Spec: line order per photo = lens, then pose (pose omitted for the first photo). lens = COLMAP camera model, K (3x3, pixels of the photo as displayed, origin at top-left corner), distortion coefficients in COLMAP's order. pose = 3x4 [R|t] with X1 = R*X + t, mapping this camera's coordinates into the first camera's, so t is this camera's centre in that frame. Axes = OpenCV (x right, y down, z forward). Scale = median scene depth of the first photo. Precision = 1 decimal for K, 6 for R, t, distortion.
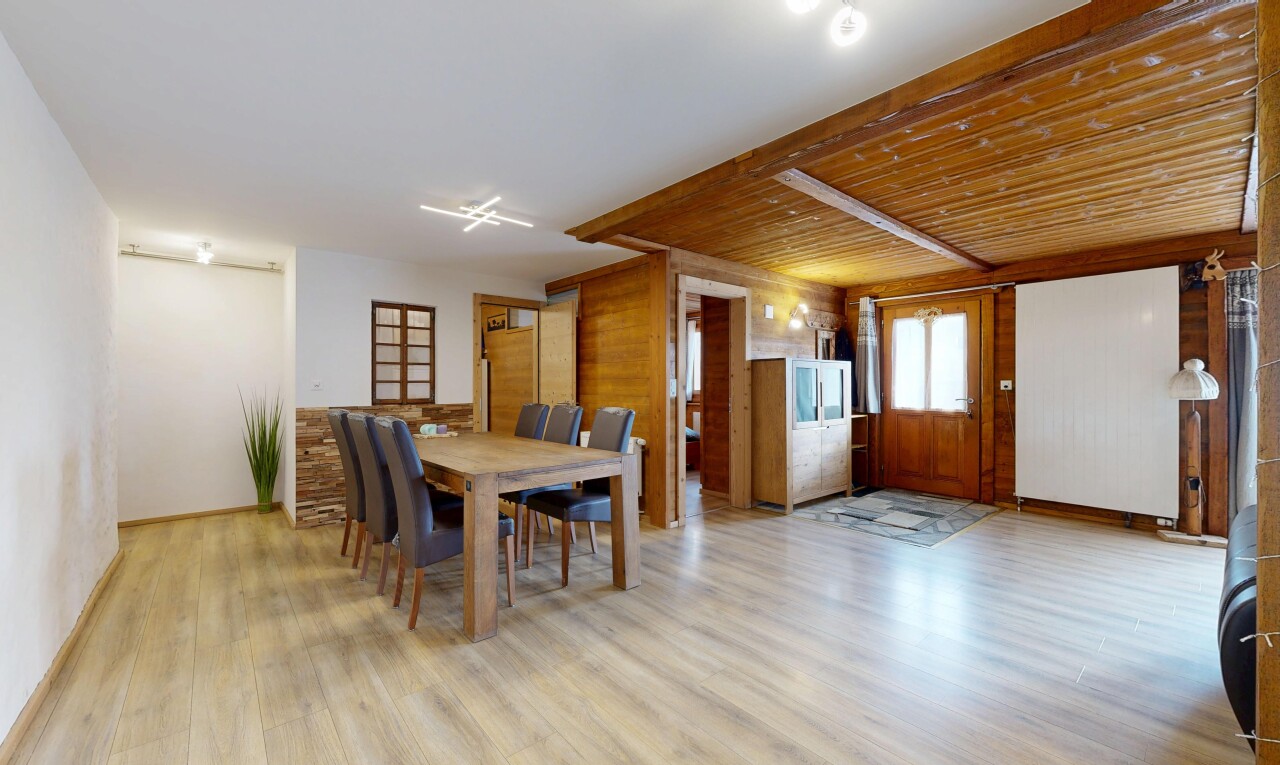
lens RADIAL K [[497.5, 0, 643.4], [0, 497.5, 384.6], [0, 0, 1]] dist [0.001716, 0.000181]
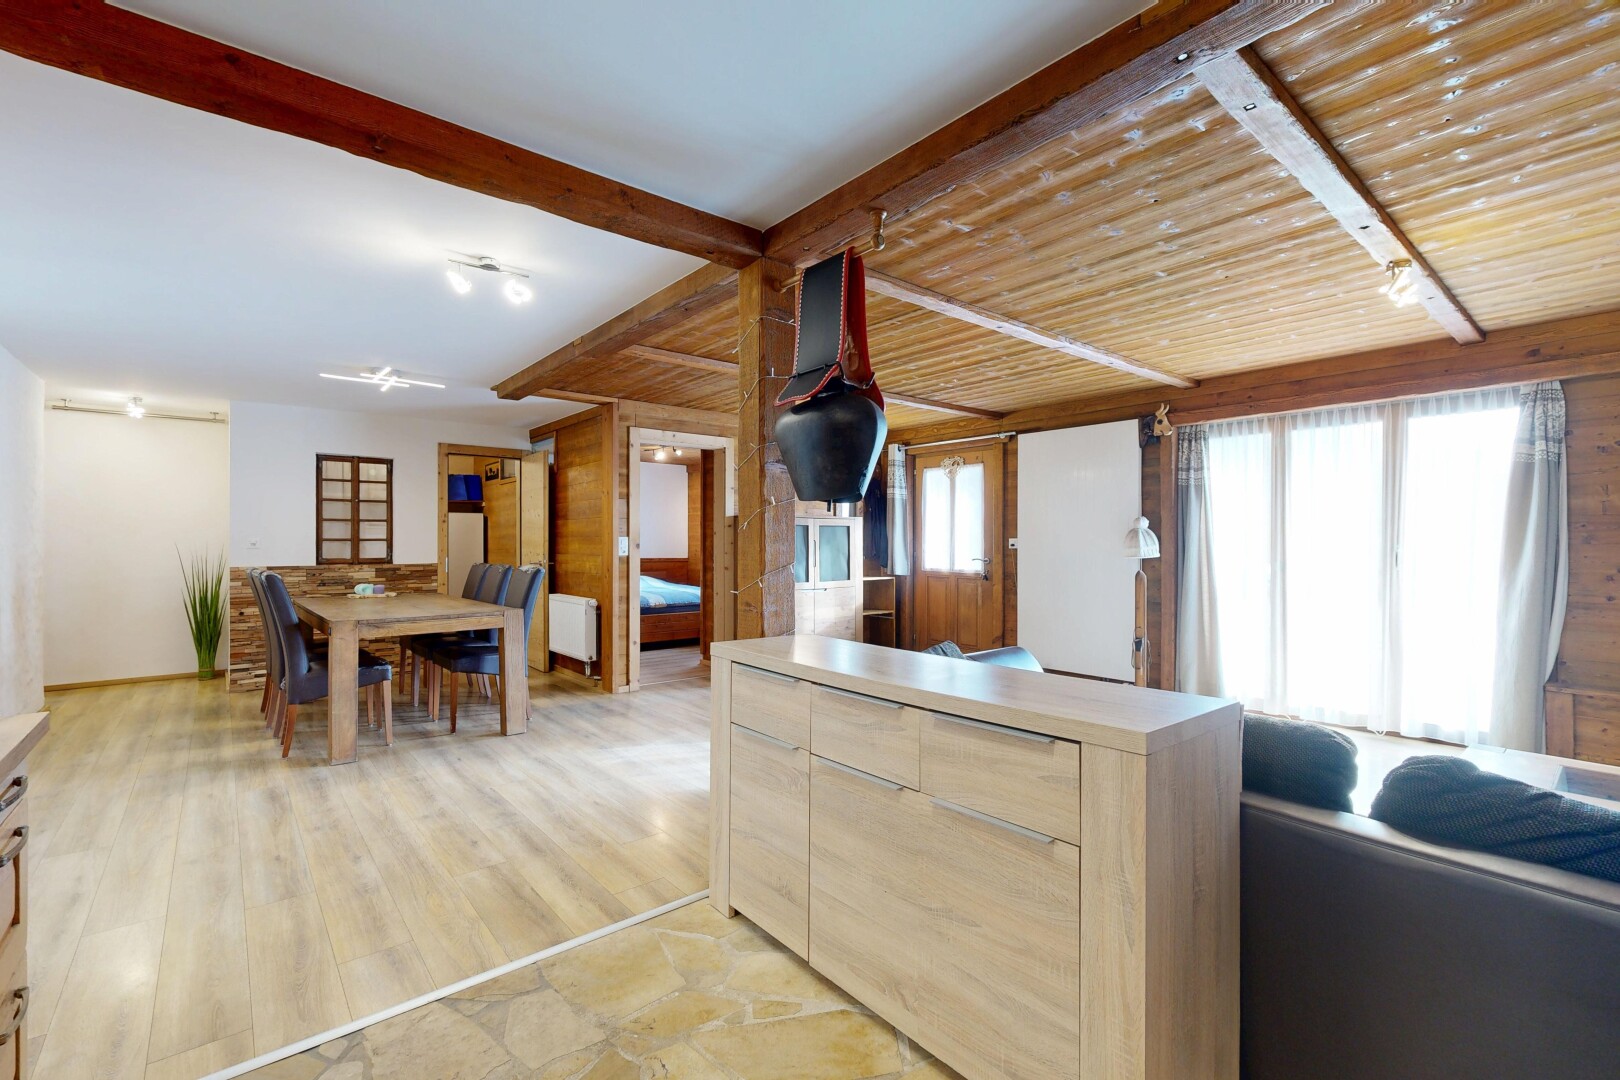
lens RADIAL K [[701.6, 0, 809.9], [0, 701.6, 540.7], [0, 0, 1]] dist [0.002947, -0.001224]
pose [[0.999921, -0.000007, -0.012572, 0.430440], [-0.000028, 0.999996, -0.002787, -0.000466], [0.012572, 0.002787, 0.999917, -0.337959]]
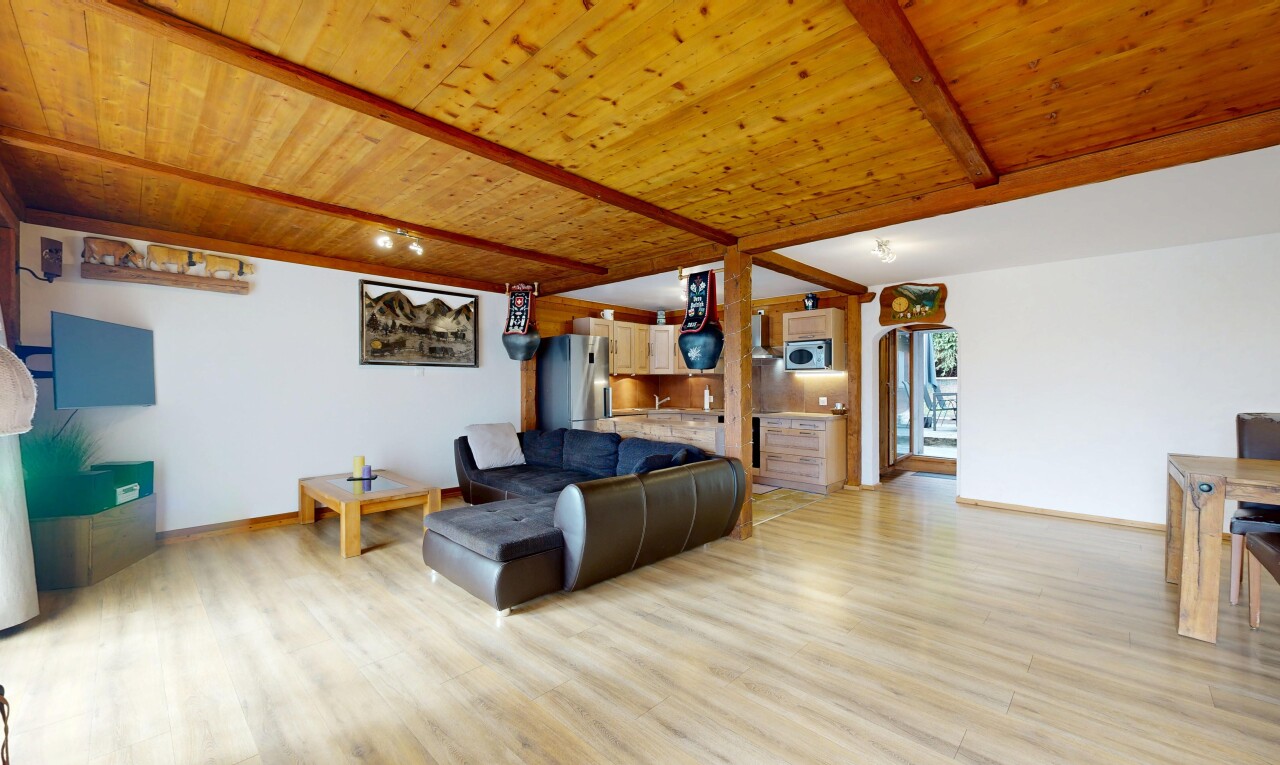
lens RADIAL K [[497.5, 0, 635.4], [0, 497.5, 390.5], [0, 0, 1]] dist [0.001716, 0.000181]
pose [[-0.996103, 0.000080, -0.088199, 0.659815], [-0.000878, 0.999941, 0.010817, -0.000946], [0.088195, 0.010853, -0.996044, 1.205423]]
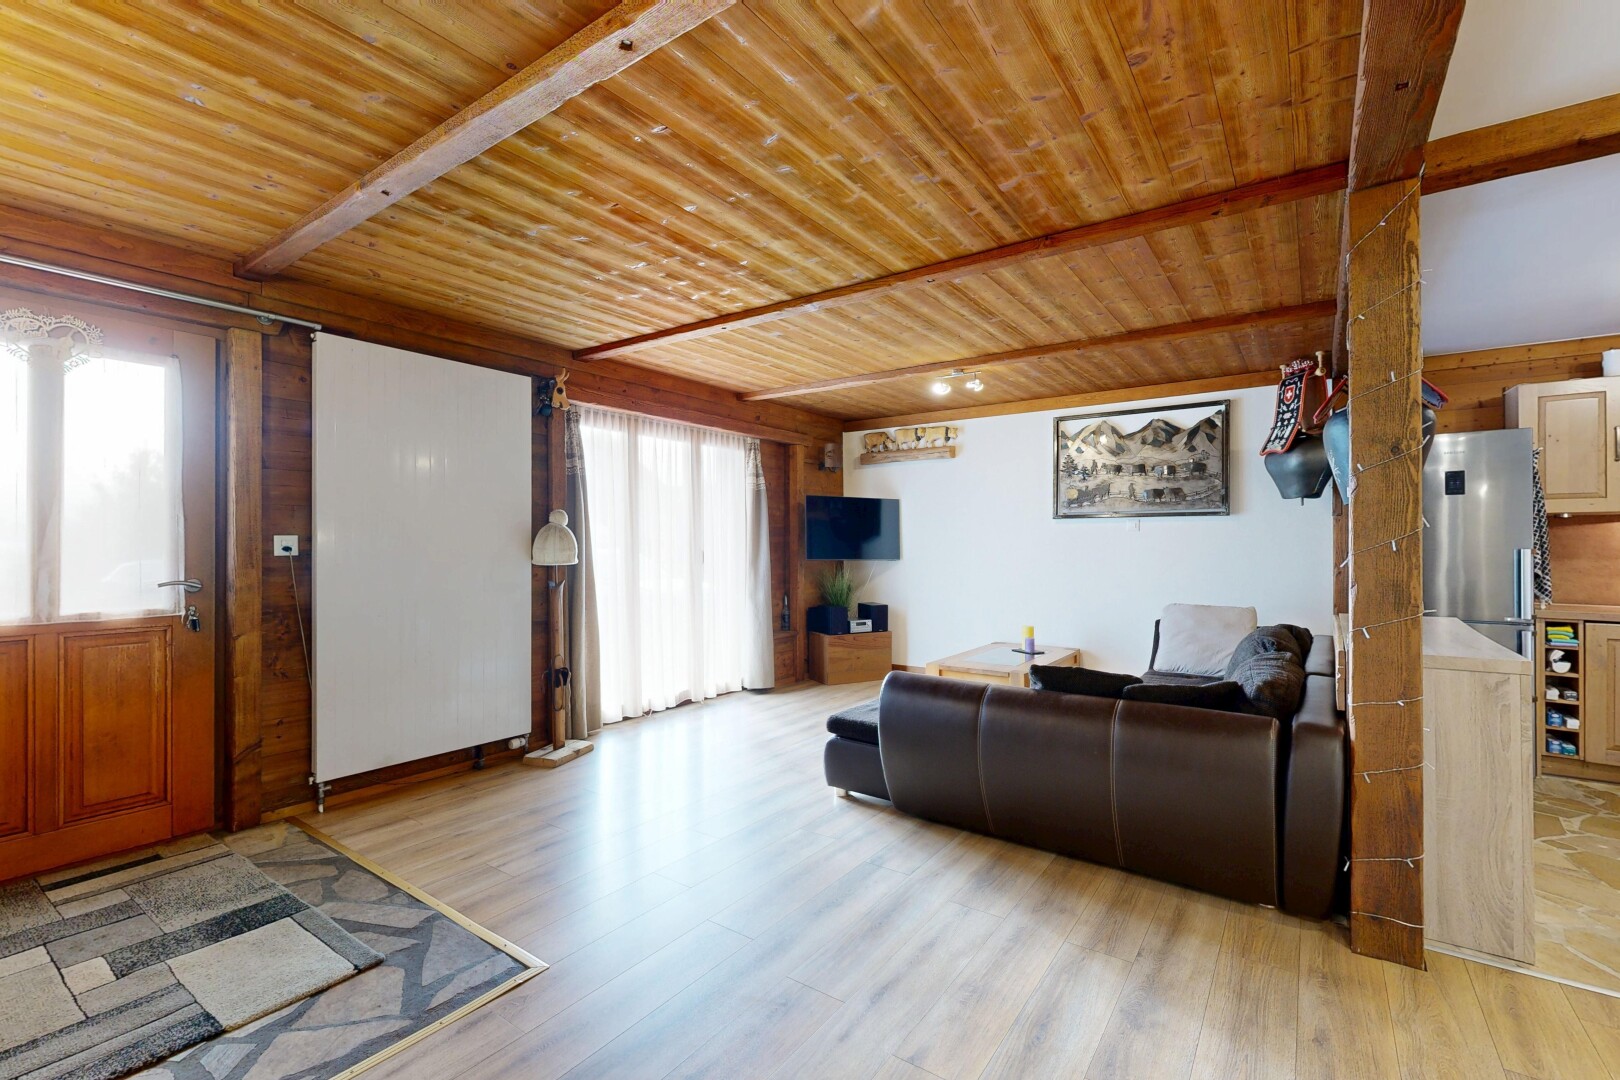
lens RADIAL K [[701.6, 0, 808.6], [0, 701.6, 546.2], [0, 0, 1]] dist [0.002947, -0.001224]
pose [[-0.234955, -0.004154, 0.971997, 0.000972], [0.000153, 0.999991, 0.004311, -0.001158], [-0.972006, 0.001162, -0.234952, 0.799280]]
